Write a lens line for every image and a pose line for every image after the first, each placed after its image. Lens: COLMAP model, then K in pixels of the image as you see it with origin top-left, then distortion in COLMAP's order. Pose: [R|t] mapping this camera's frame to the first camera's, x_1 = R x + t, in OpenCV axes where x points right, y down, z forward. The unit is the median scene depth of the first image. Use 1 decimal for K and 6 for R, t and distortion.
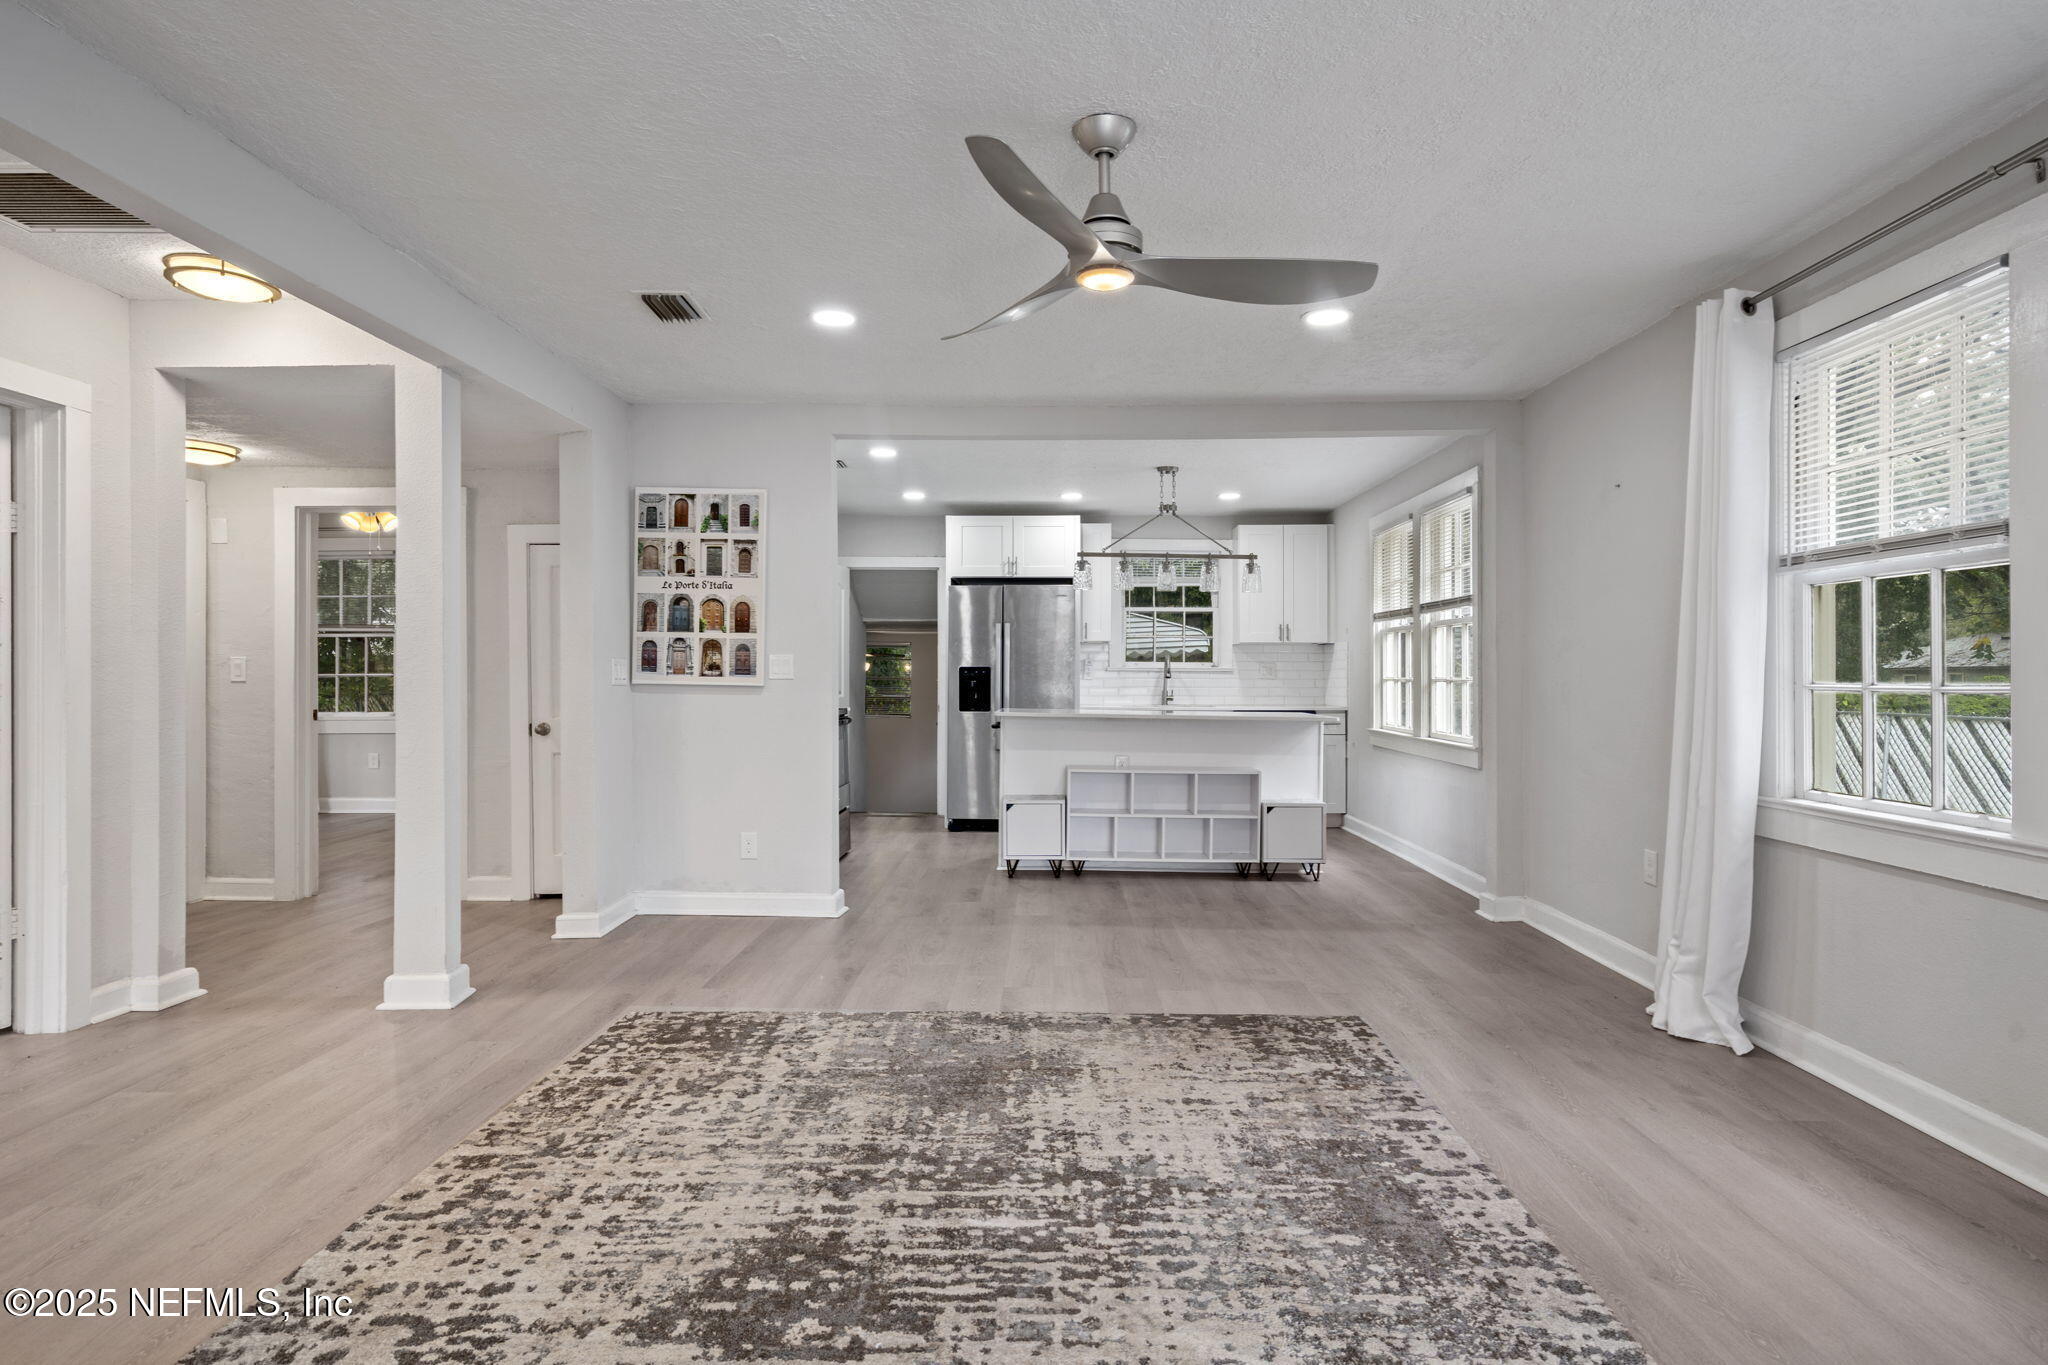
lens RADIAL K [[1099.1, 0, 1031.1], [0, 1099.1, 675.3], [0, 0, 1]] dist [0.004819, 0.001207]
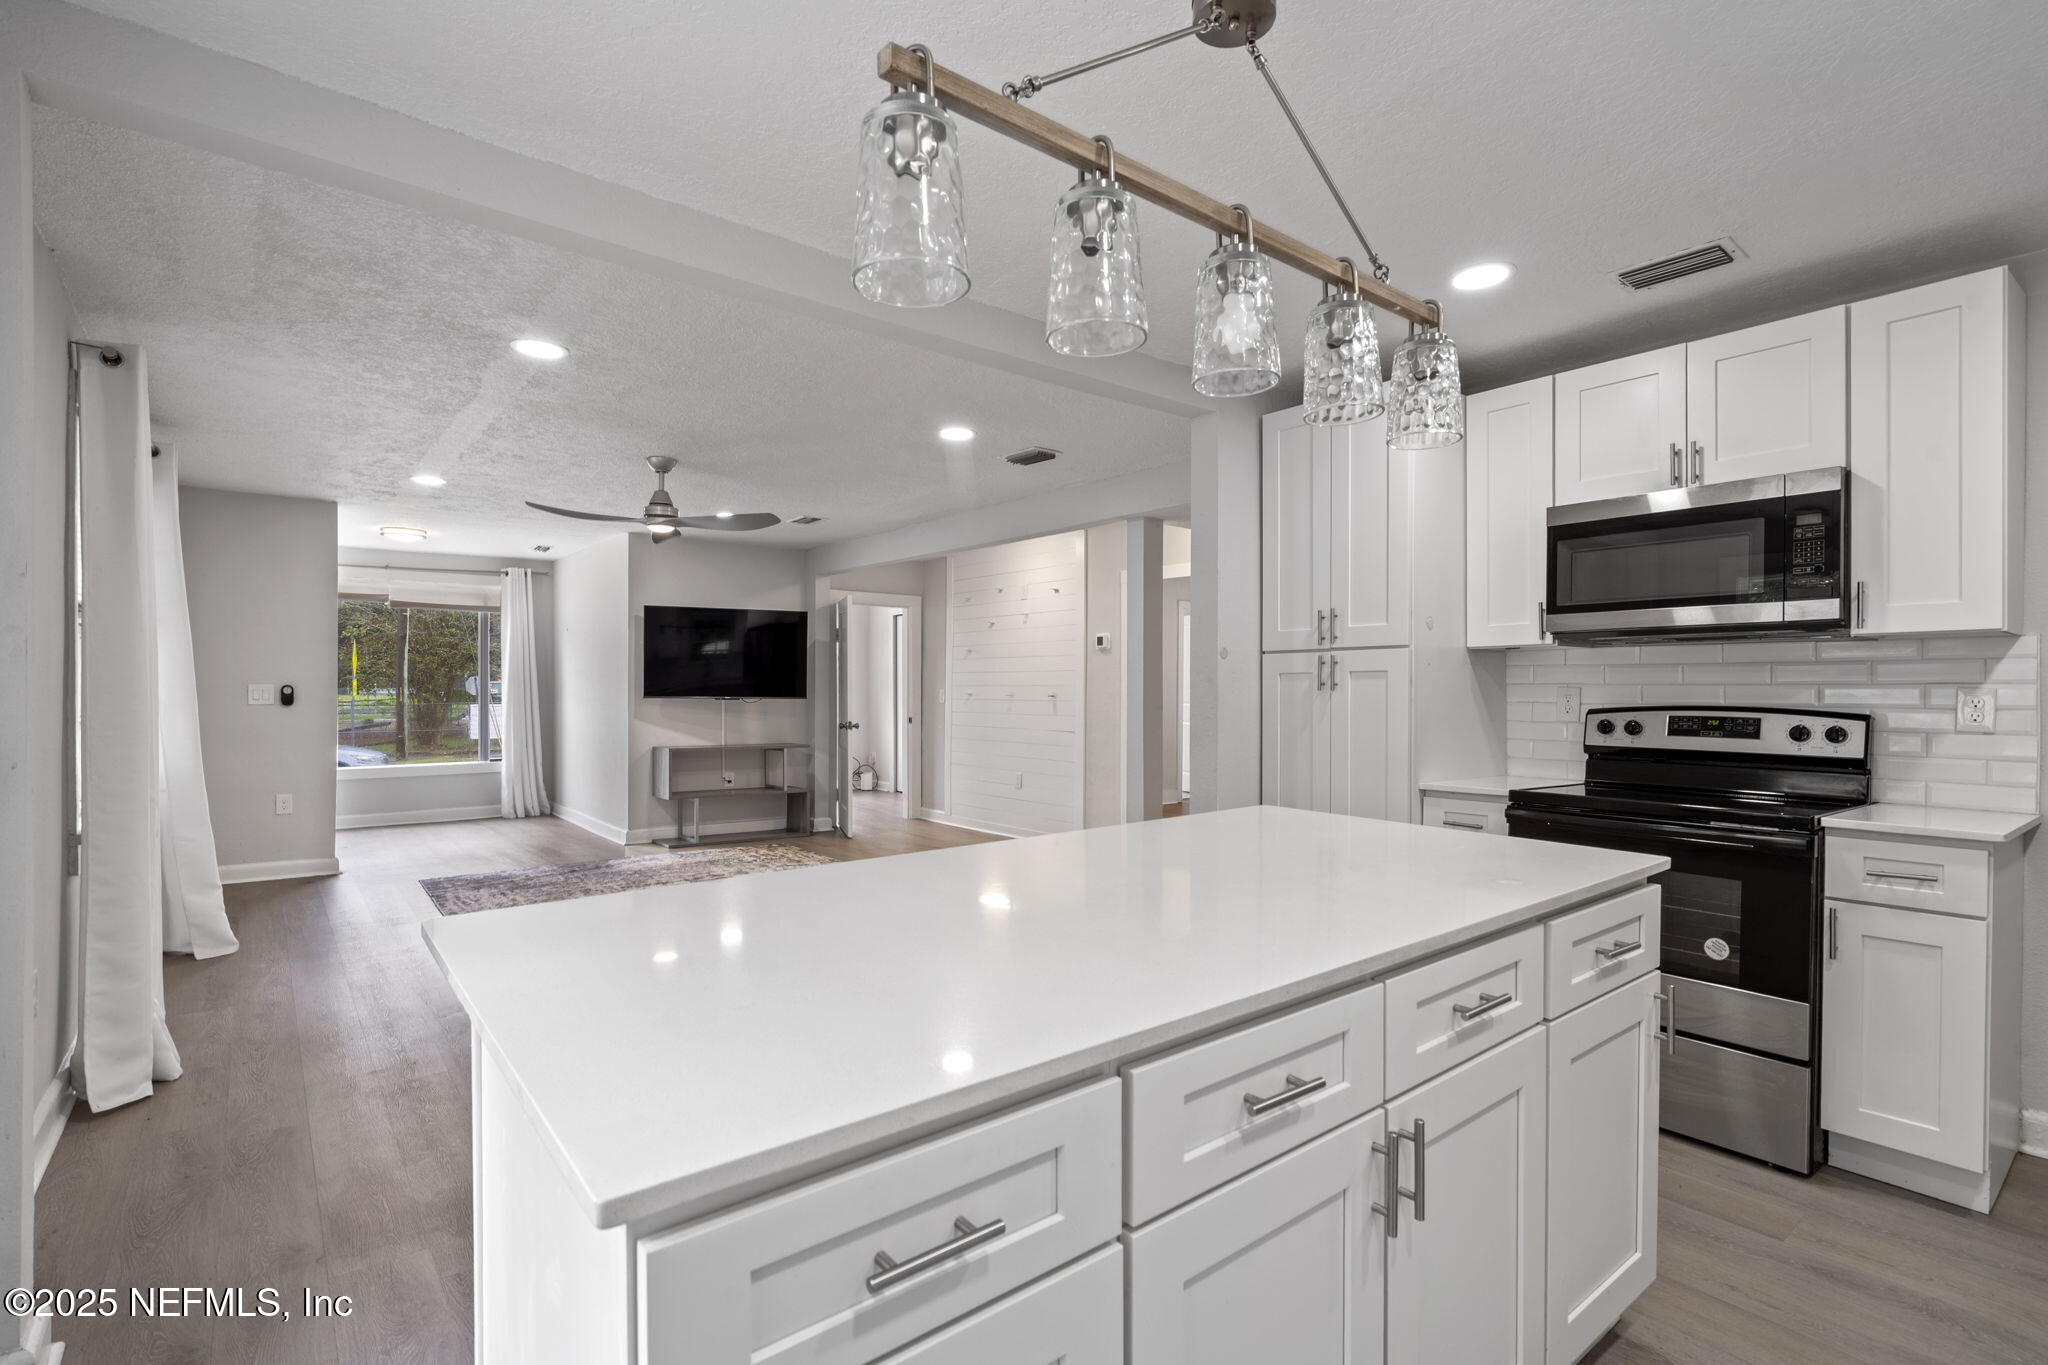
lens RADIAL K [[952.5, 0, 1029.3], [0, 952.5, 698.7], [0, 0, 1]] dist [-0.001317, -0.000628]
pose [[-0.766806, 0.003483, -0.641870, 0.627547], [-0.004633, 0.999929, 0.010961, -0.033400], [0.641862, 0.011379, -0.766736, 2.530122]]
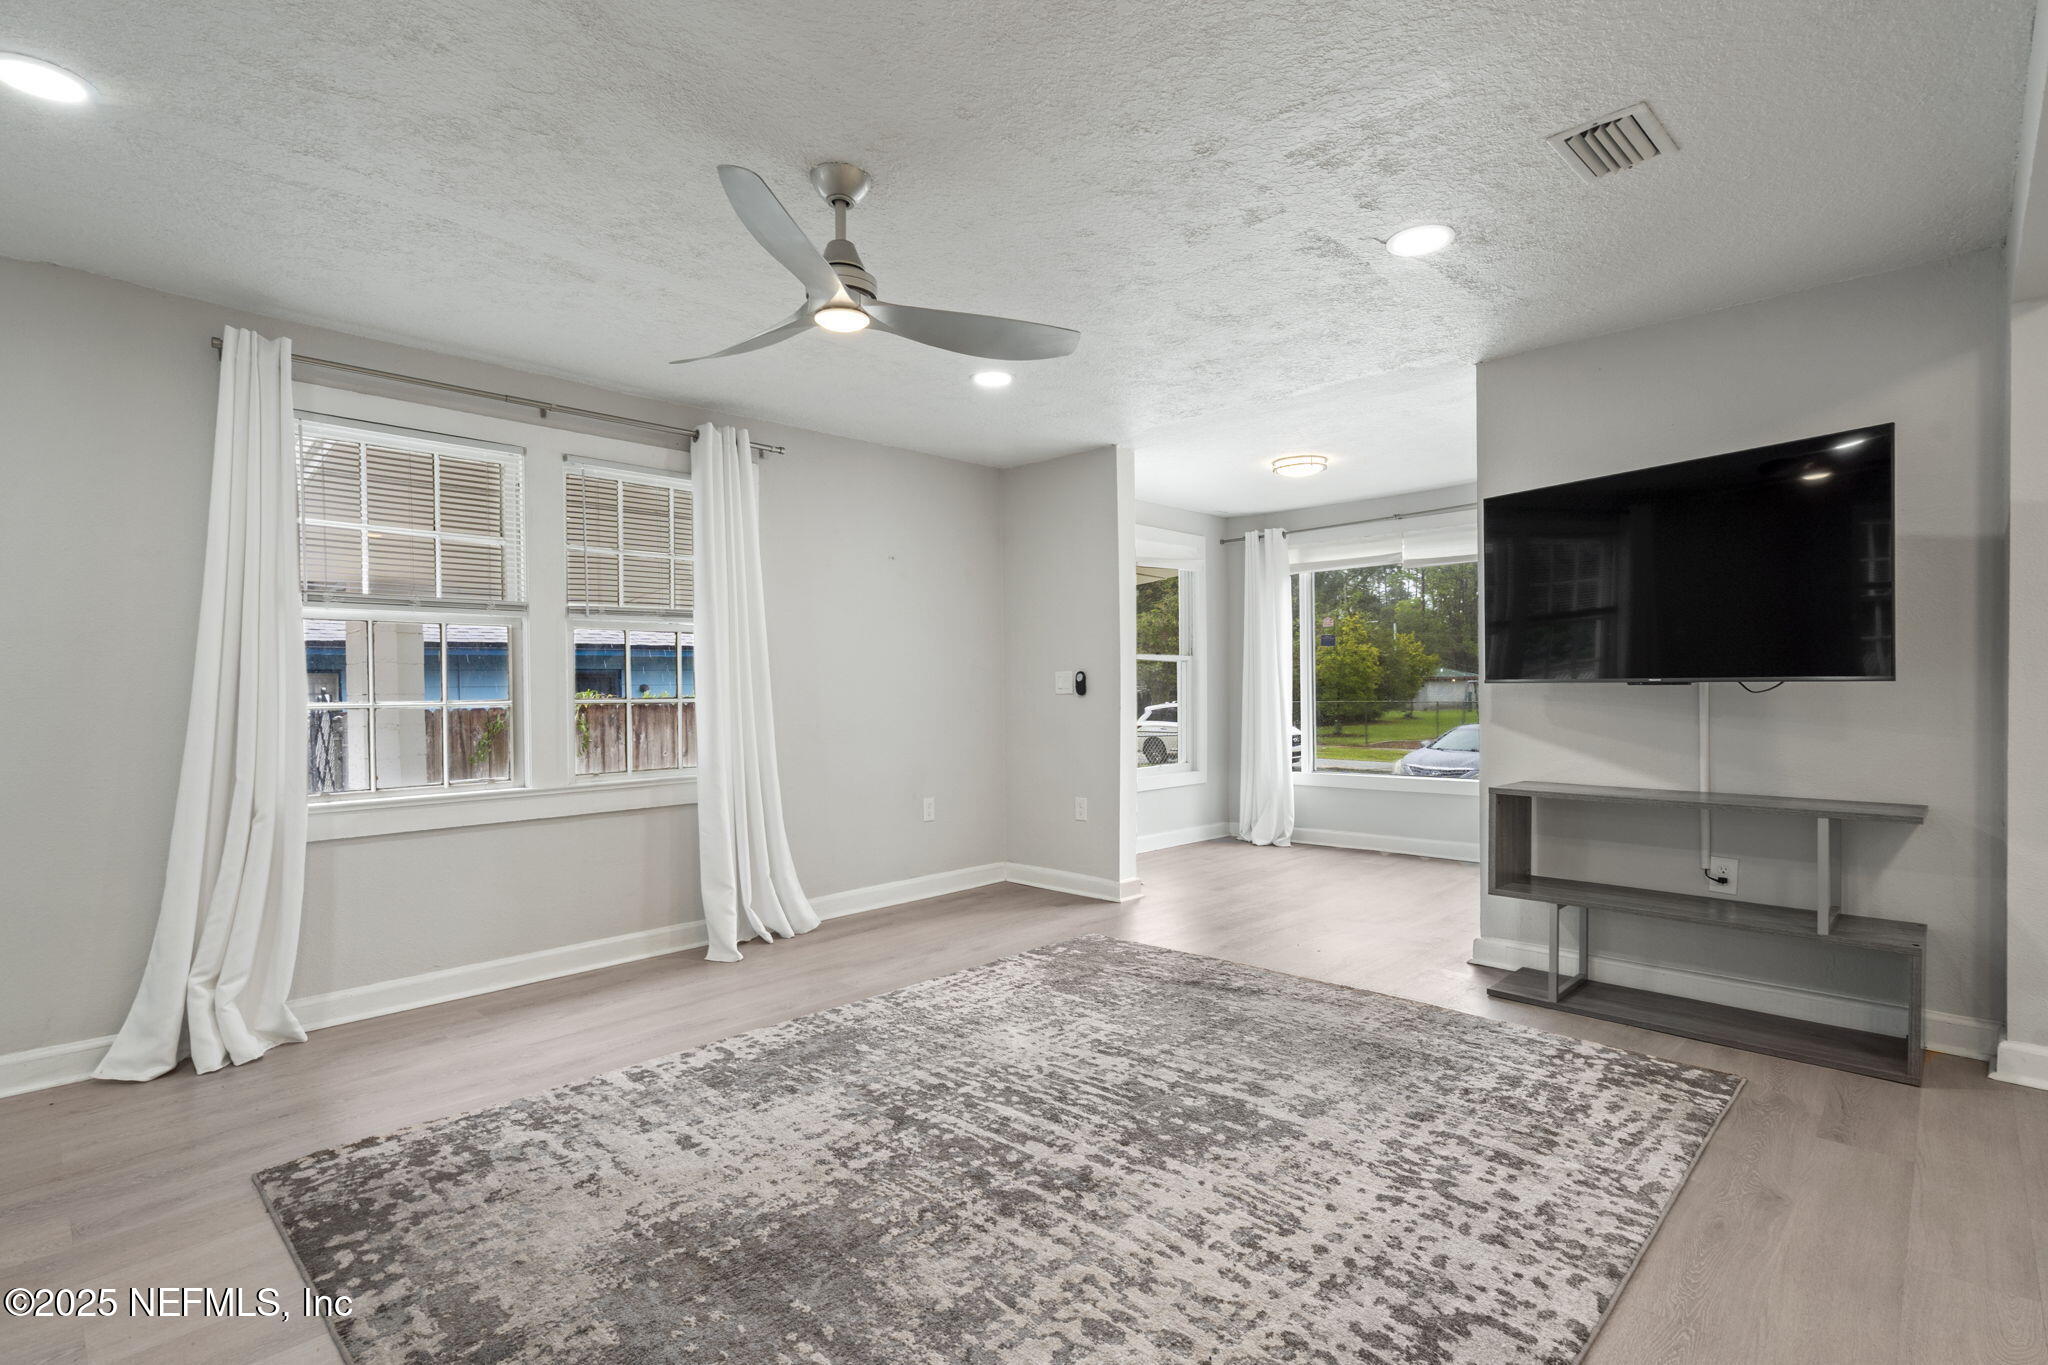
lens RADIAL K [[976.7, 0, 1024.4], [0, 976.7, 701.3], [0, 0, 1]] dist [-0.000125, 0.000490]
pose [[-0.735814, -0.001171, 0.677183, -0.603303], [0.009447, 0.999883, 0.011994, 0.000156], [-0.677118, 0.015223, -0.735717, 1.352201]]
